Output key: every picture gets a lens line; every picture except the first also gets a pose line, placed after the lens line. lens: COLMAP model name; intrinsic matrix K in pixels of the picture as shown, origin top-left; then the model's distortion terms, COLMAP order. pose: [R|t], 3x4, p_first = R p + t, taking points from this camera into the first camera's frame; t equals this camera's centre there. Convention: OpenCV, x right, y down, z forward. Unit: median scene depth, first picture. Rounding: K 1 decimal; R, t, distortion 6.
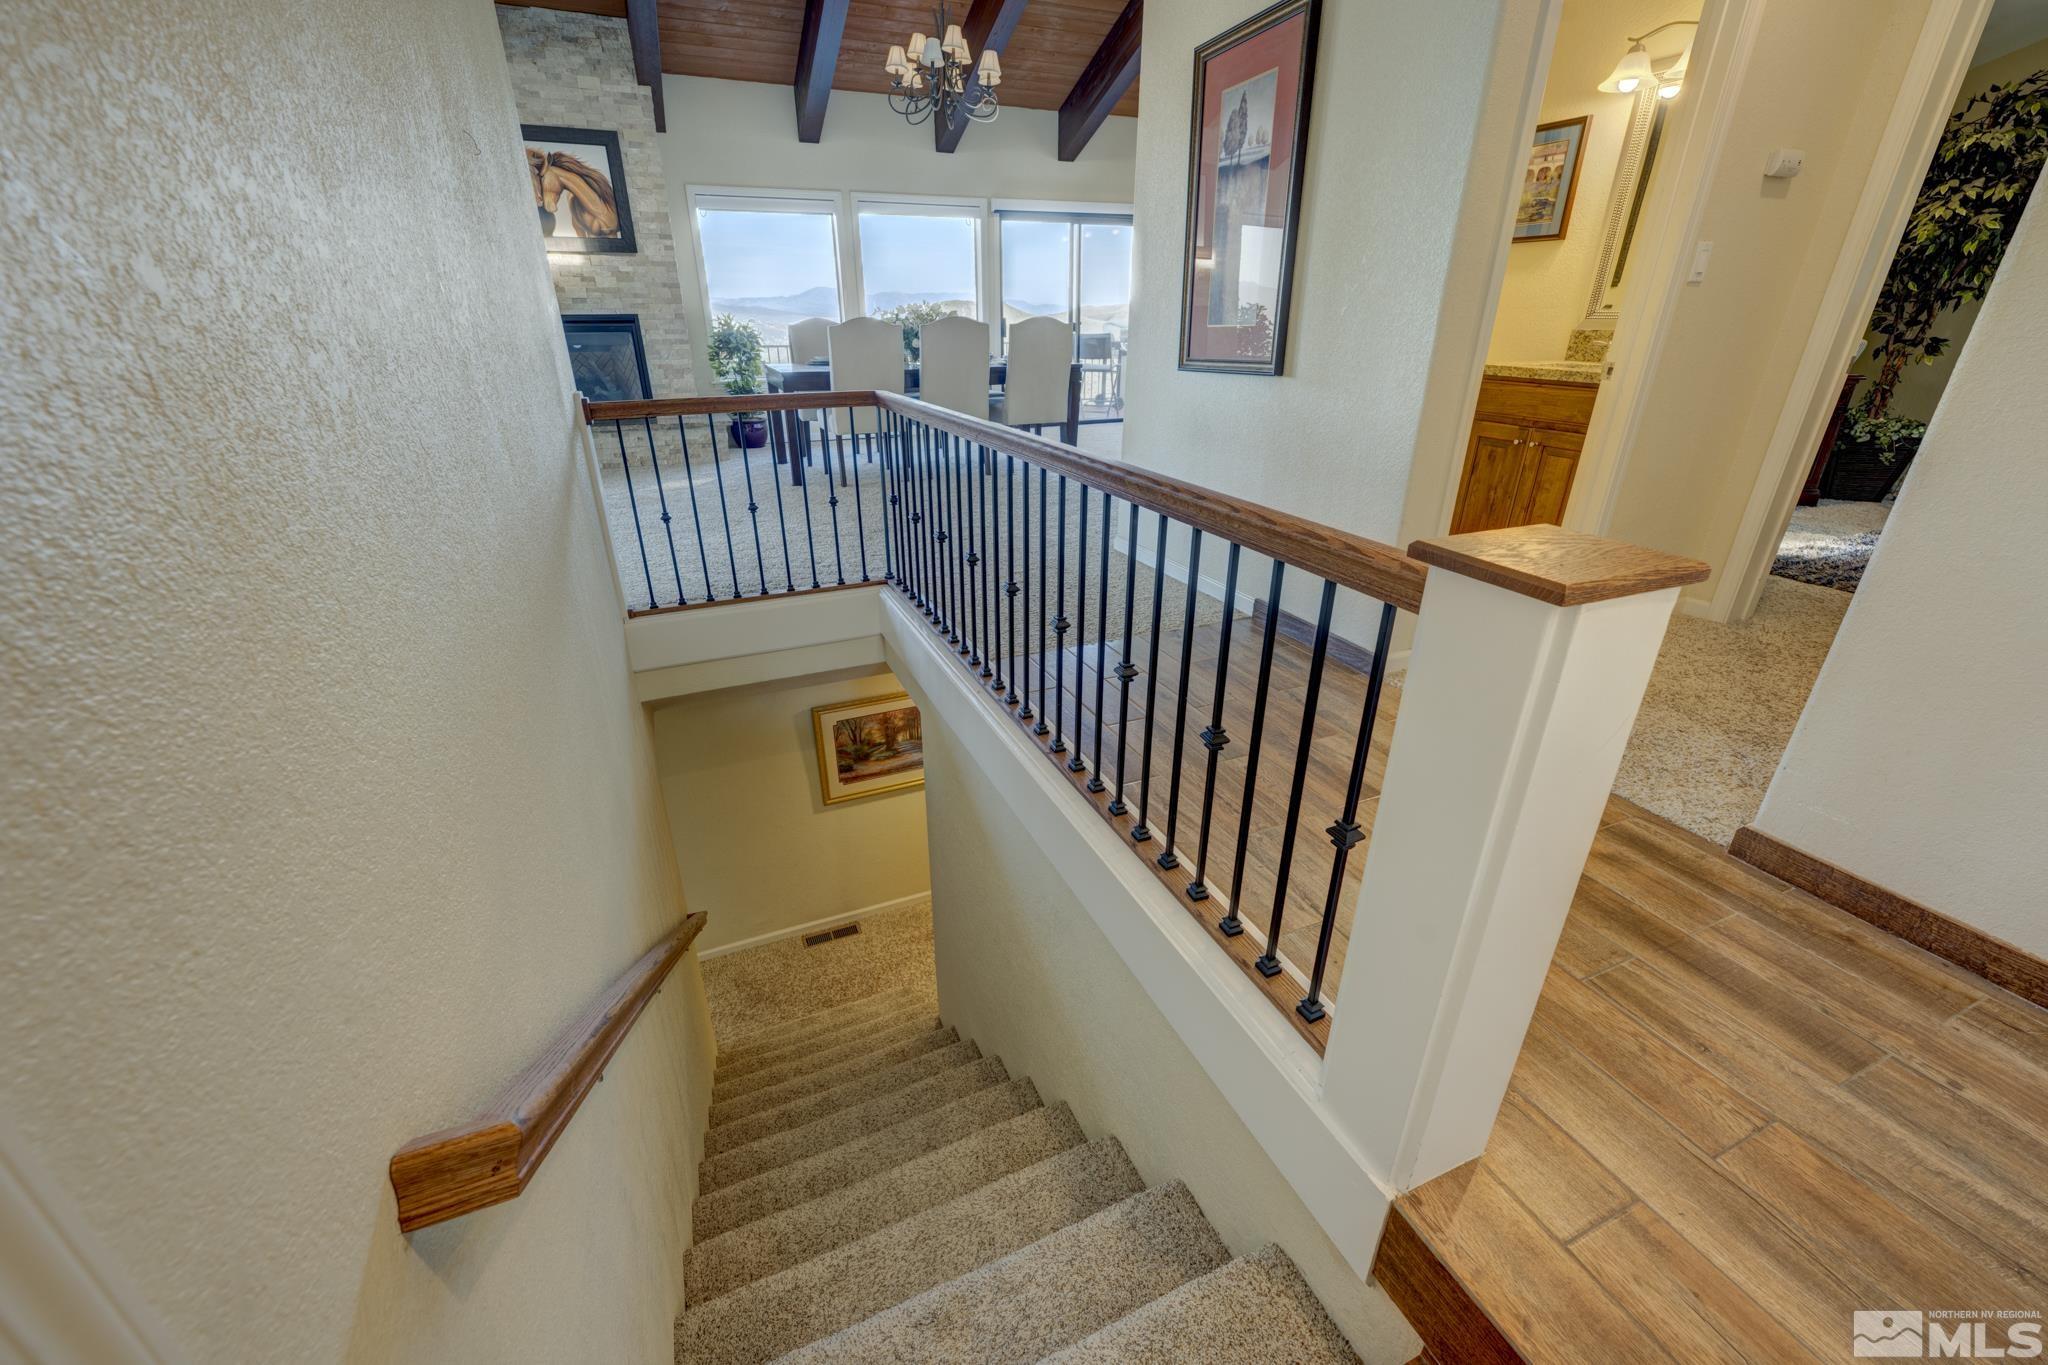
lens RADIAL K [[827.2, 0, 1028.3], [0, 827.2, 690.5], [0, 0, 1]] dist [0.002506, 0.000290]
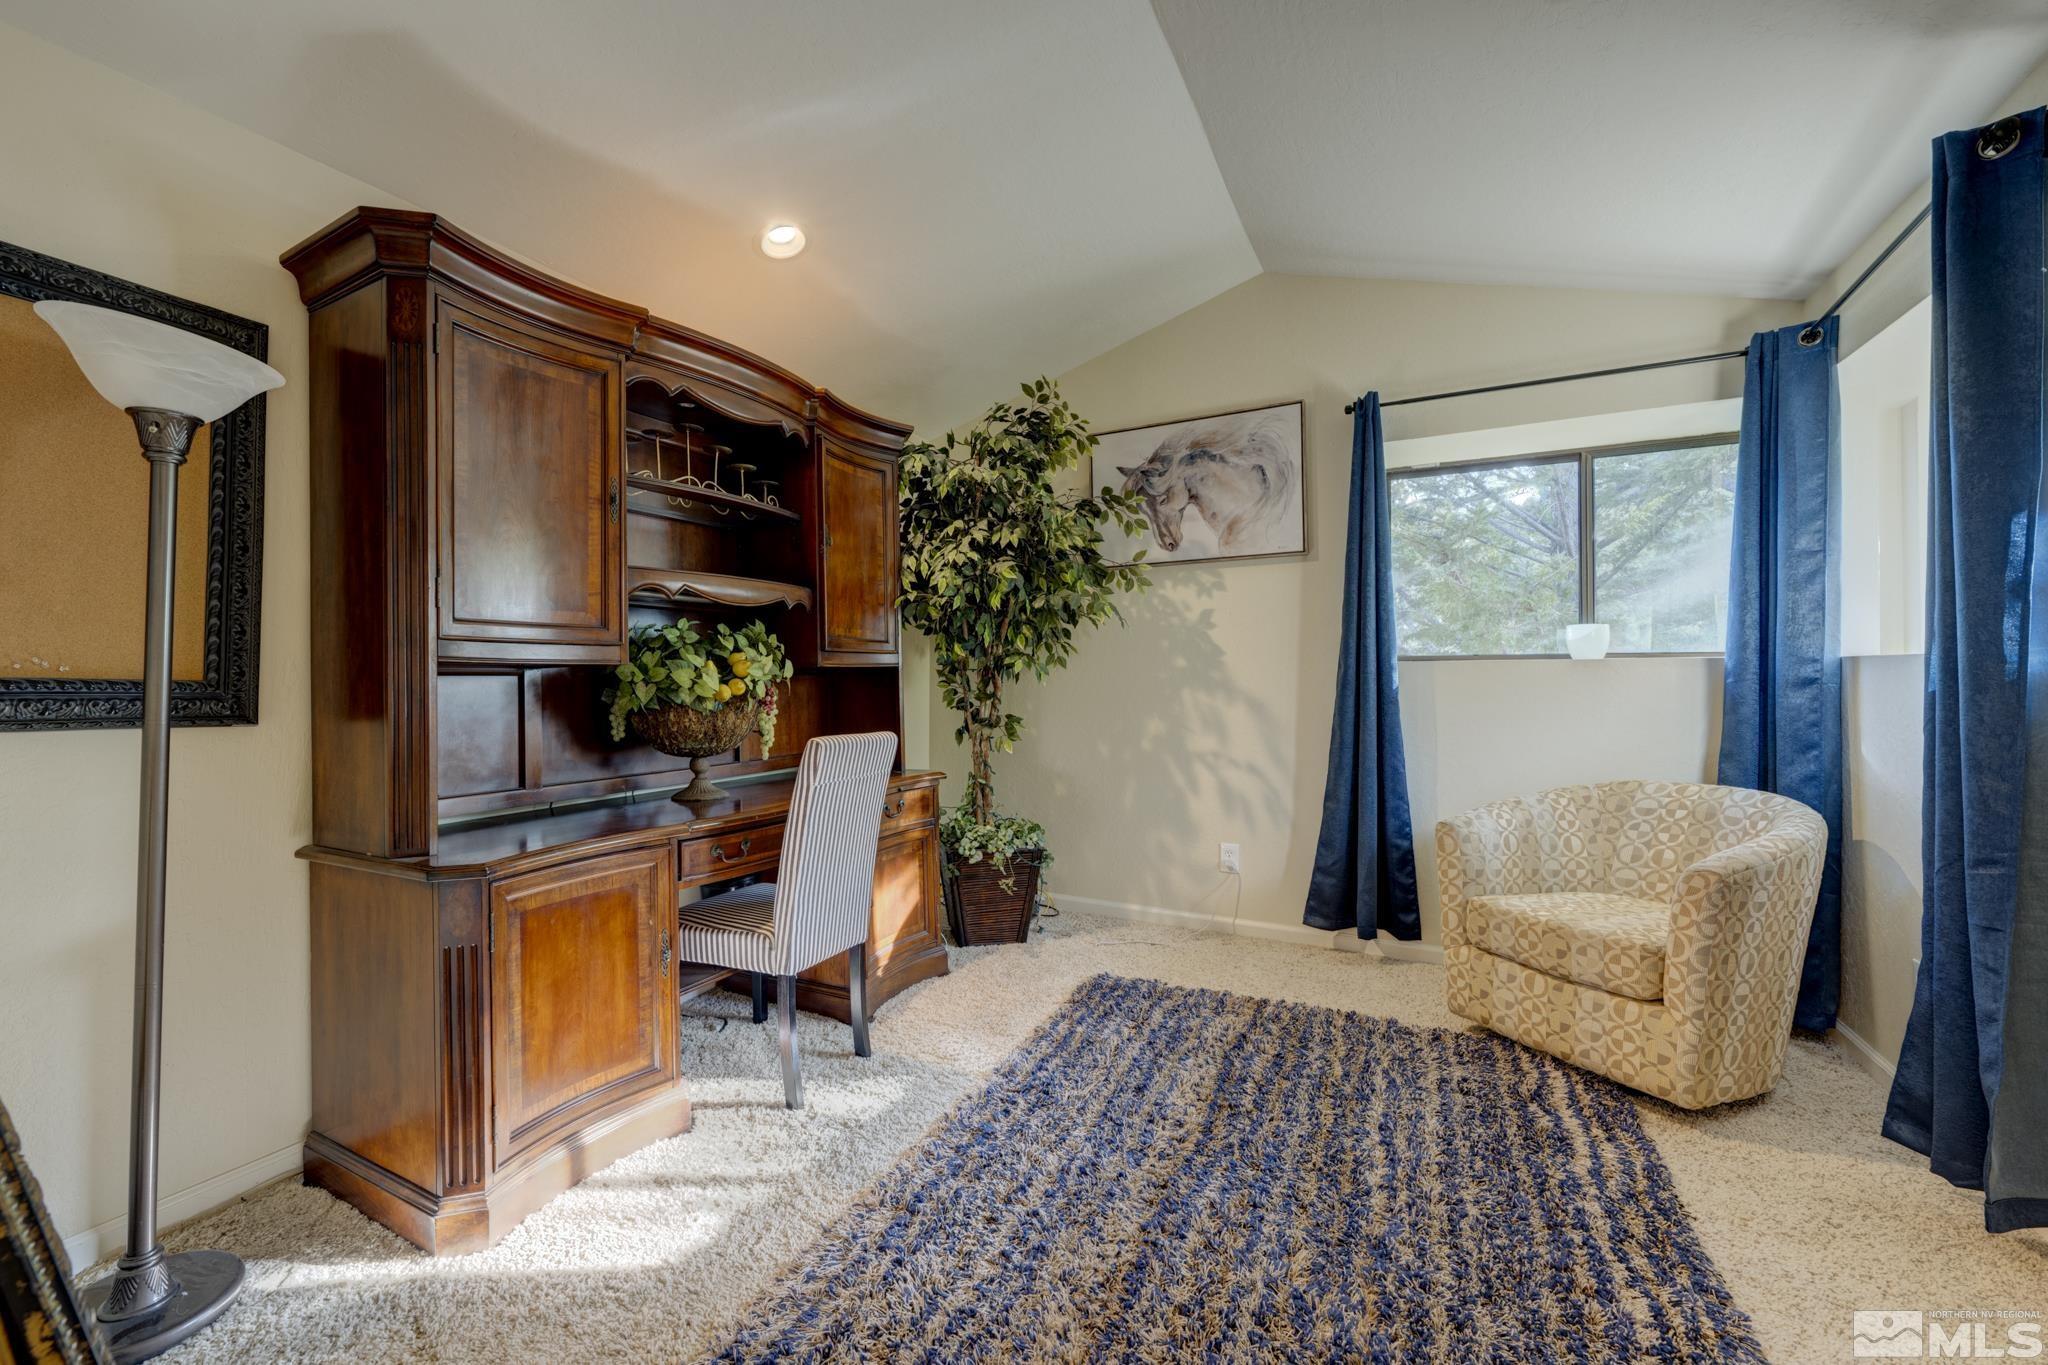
lens RADIAL K [[827.2, 0, 1012.6], [0, 827.2, 669.3], [0, 0, 1]] dist [0.002506, 0.000290]
pose [[0.791037, 0.001037, 0.611767, 0.640218], [0.258059, 0.906110, -0.335217, -0.215176], [-0.554676, 0.423041, 0.716499, 0.458719]]
